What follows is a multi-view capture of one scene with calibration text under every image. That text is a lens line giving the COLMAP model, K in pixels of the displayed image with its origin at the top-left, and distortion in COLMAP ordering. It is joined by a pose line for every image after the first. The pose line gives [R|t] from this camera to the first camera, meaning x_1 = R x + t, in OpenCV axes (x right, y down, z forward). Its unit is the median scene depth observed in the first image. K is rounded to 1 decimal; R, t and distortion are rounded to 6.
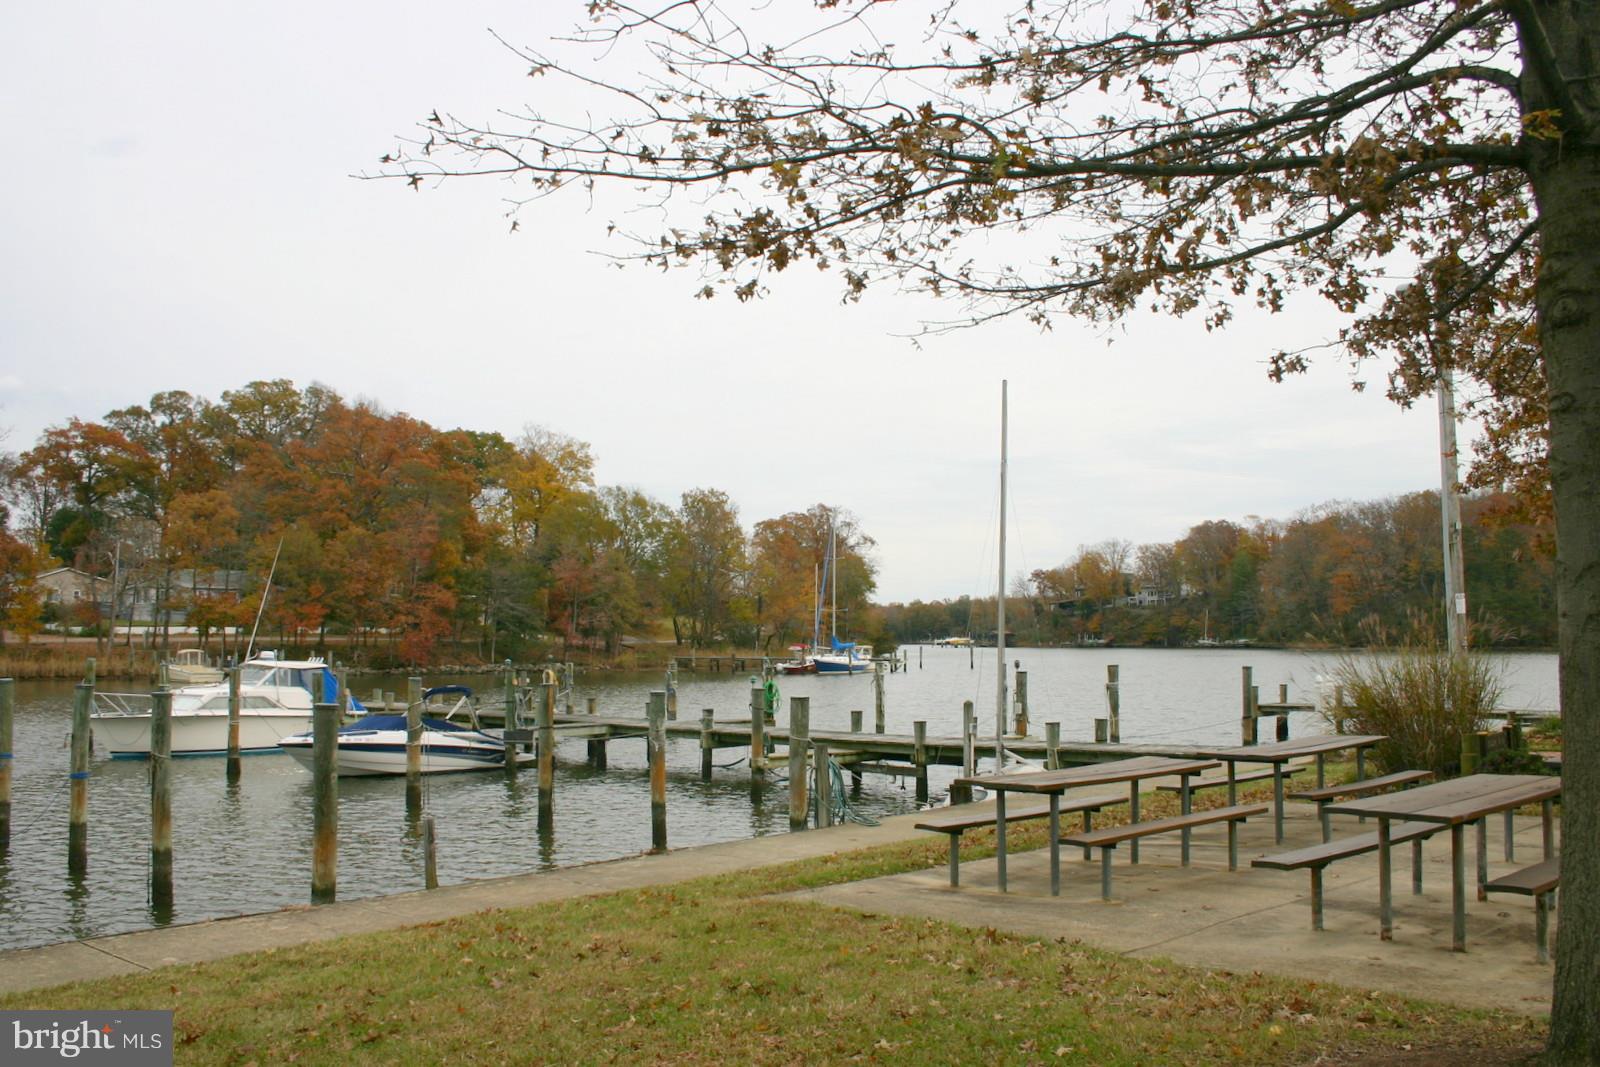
lens RADIAL K [[1307.1, 0, 800.0], [0, 1307.1, 533.5], [0, 0, 1]] dist [-0.146429, 0.125162]
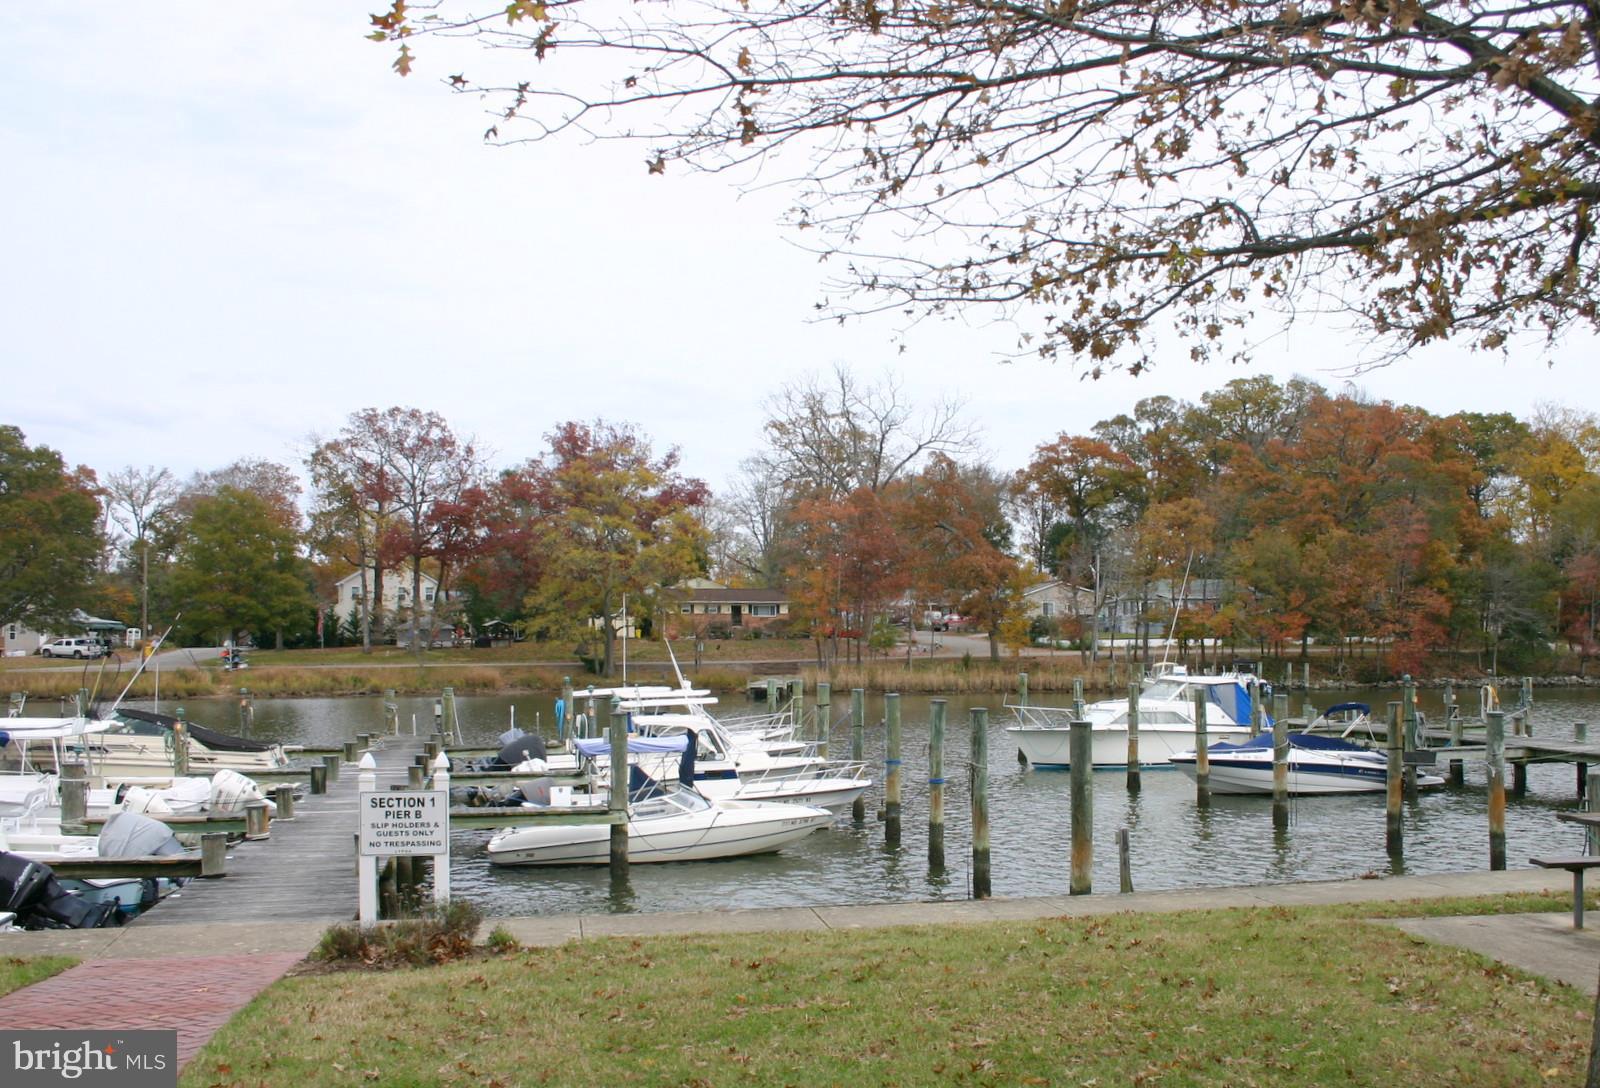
lens RADIAL K [[1206.9, 0, 800.4], [0, 1206.9, 600.8], [0, 0, 1]] dist [-0.032432, -0.000721]
pose [[0.852525, -0.026613, -0.522008, -0.236076], [0.042726, 0.998909, 0.018852, 0.014350], [0.520937, -0.038375, 0.852732, 0.063028]]
